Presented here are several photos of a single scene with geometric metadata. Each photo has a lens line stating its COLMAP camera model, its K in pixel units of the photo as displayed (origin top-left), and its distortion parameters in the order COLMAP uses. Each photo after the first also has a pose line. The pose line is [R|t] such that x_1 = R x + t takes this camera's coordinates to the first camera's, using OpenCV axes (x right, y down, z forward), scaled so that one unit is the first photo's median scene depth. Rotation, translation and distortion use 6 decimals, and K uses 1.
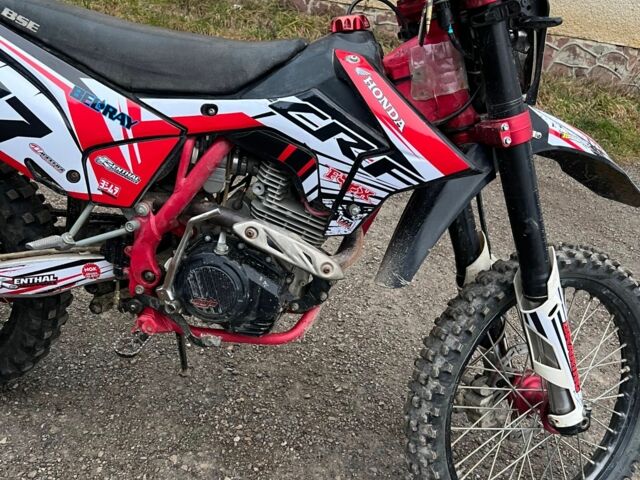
lens RADIAL K [[635.3, 0, 320.0], [0, 635.3, 240.0], [0, 0, 1]] dist [0.140816, -0.402221]
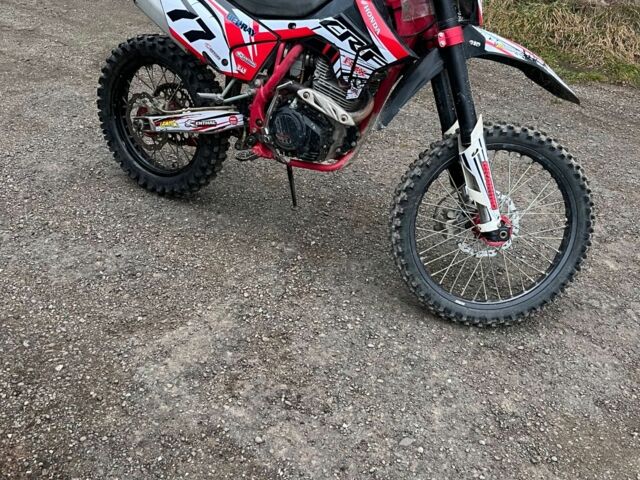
lens RADIAL K [[635.3, 0, 320.0], [0, 635.3, 240.0], [0, 0, 1]] dist [0.140816, -0.402221]
pose [[0.933263, 0.119746, -0.338645, 0.589012], [-0.109075, 0.992753, 0.050443, 0.298907], [0.342232, -0.010139, 0.939561, -0.694199]]
